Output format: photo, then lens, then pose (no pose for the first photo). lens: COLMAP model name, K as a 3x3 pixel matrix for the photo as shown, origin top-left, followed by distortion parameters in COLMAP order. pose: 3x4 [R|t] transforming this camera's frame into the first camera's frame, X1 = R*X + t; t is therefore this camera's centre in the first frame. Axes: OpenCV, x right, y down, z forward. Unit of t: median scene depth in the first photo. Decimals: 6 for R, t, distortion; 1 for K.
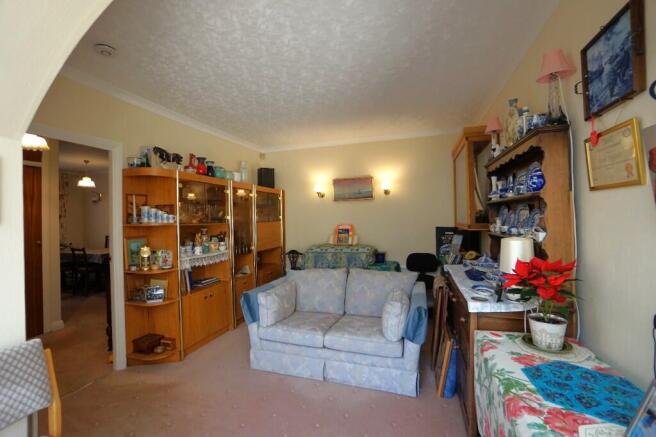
lens RADIAL K [[294.8, 0, 320.8], [0, 294.8, 213.5], [0, 0, 1]] dist [-0.043644, 0.000938]
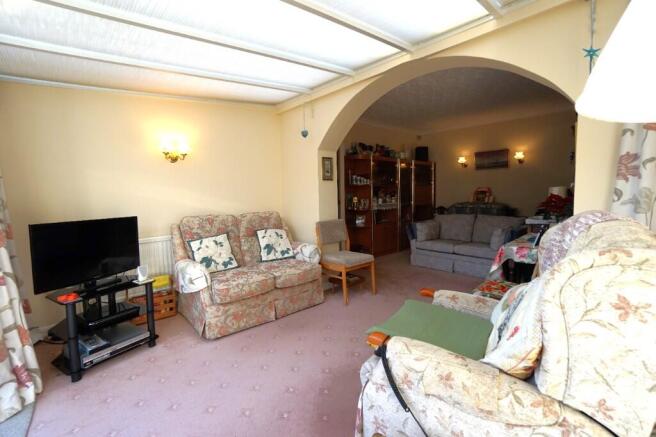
lens RADIAL K [[294.8, 0, 320.8], [0, 294.8, 213.5], [0, 0, 1]] dist [-0.043644, 0.000938]
pose [[0.874649, 0.038909, -0.483193, 0.116447], [0.008579, 0.995375, 0.095682, 0.032684], [0.484681, -0.087833, 0.870270, -0.704768]]
